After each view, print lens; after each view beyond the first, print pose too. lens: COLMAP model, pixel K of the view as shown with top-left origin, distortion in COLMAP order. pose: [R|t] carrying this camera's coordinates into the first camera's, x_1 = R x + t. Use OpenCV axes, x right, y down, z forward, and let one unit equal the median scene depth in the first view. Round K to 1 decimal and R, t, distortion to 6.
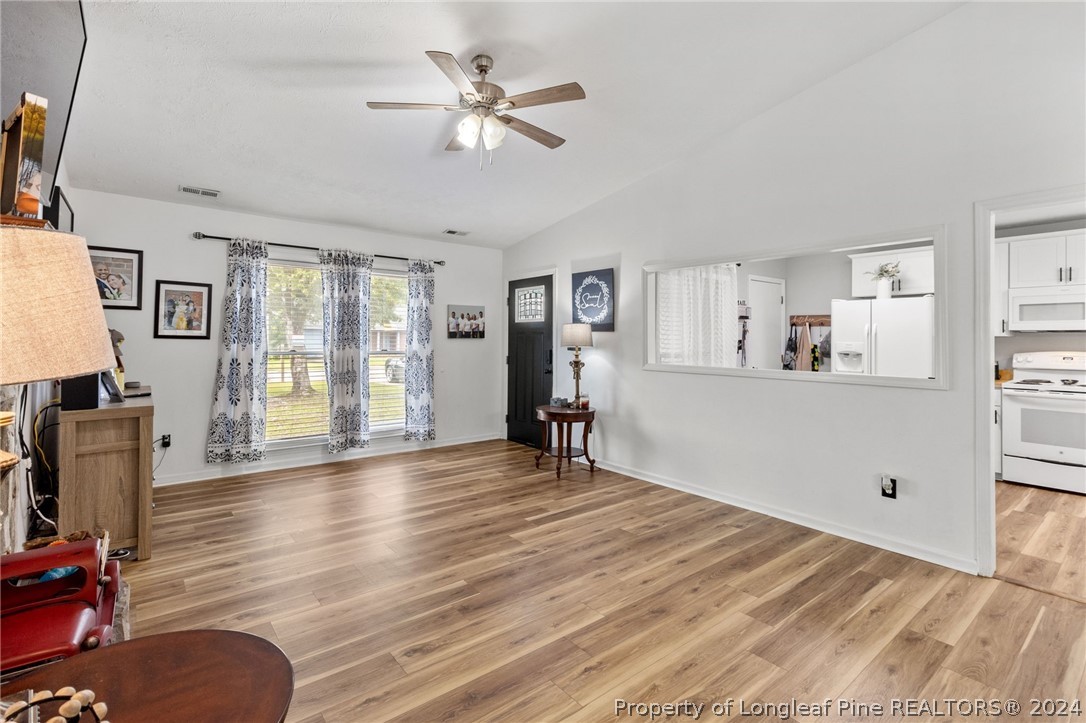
lens RADIAL K [[501.9, 0, 535.3], [0, 501.9, 335.2], [0, 0, 1]] dist [-0.002034, 0.001067]
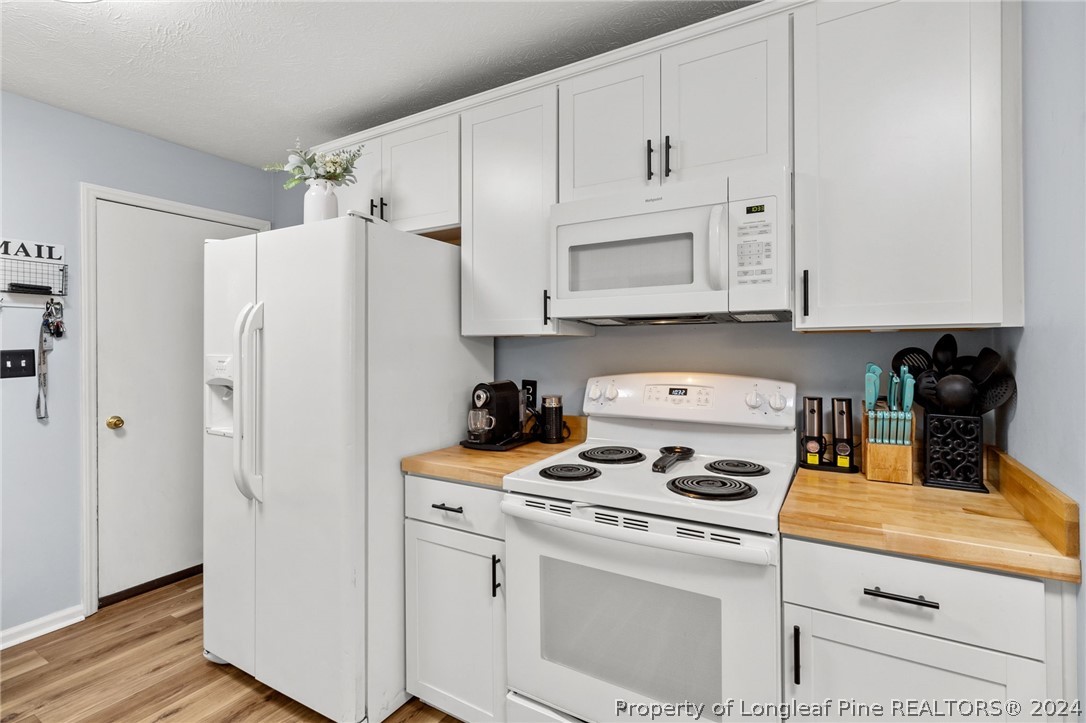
lens RADIAL K [[501.9, 0, 566.7], [0, 501.9, 343.6], [0, 0, 1]] dist [-0.002034, 0.001067]
pose [[0.931262, -0.003215, 0.364337, 0.848782], [0.007151, 0.999930, -0.009454, 0.013420], [-0.364281, 0.011409, 0.931219, 0.677532]]
